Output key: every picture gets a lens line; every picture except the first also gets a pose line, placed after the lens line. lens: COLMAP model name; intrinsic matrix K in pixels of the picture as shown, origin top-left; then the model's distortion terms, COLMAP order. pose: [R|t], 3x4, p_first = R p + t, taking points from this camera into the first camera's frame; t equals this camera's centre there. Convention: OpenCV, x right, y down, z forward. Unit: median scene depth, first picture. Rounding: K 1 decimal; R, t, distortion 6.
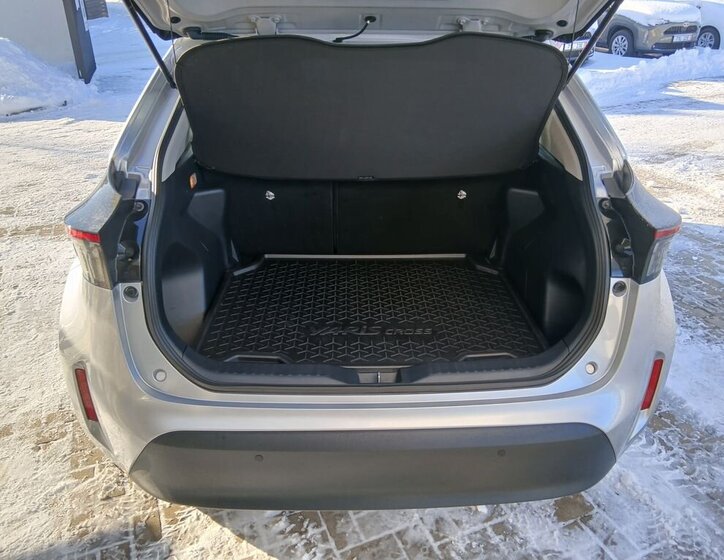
lens RADIAL K [[568.4, 0, 364.4], [0, 568.4, 280.0], [0, 0, 1]] dist [-0.007125, -0.010499]
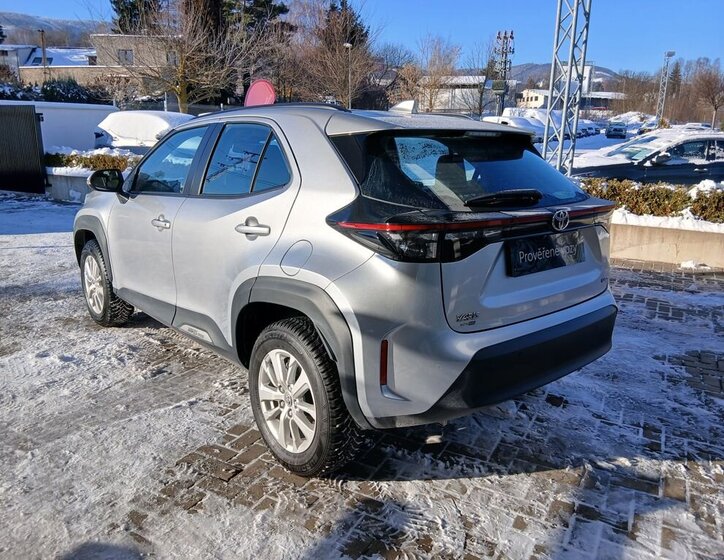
lens RADIAL K [[562.6, 0, 365.8], [0, 562.6, 278.8], [0, 0, 1]] dist [0.086406, -0.142387]
pose [[0.782452, -0.140257, 0.606709, -0.940017], [0.265695, 0.956361, -0.121569, 0.118694], [-0.563182, 0.256322, 0.785573, -0.051472]]
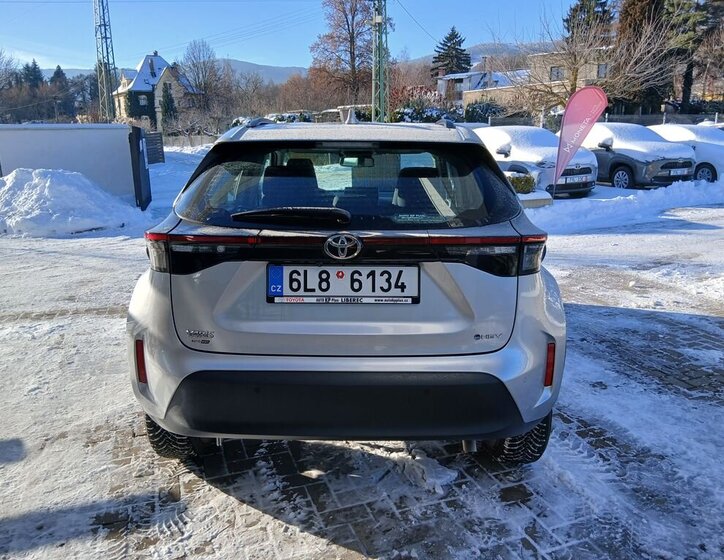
lens RADIAL K [[561.0, 0, 363.2], [0, 561.0, 279.3], [0, 0, 1]] dist [0.094480, -0.156967]
pose [[0.998365, 0.005900, -0.056857, 0.104871], [-0.019065, 0.972071, -0.233911, 0.235388], [0.053889, 0.234613, 0.970594, -0.286529]]
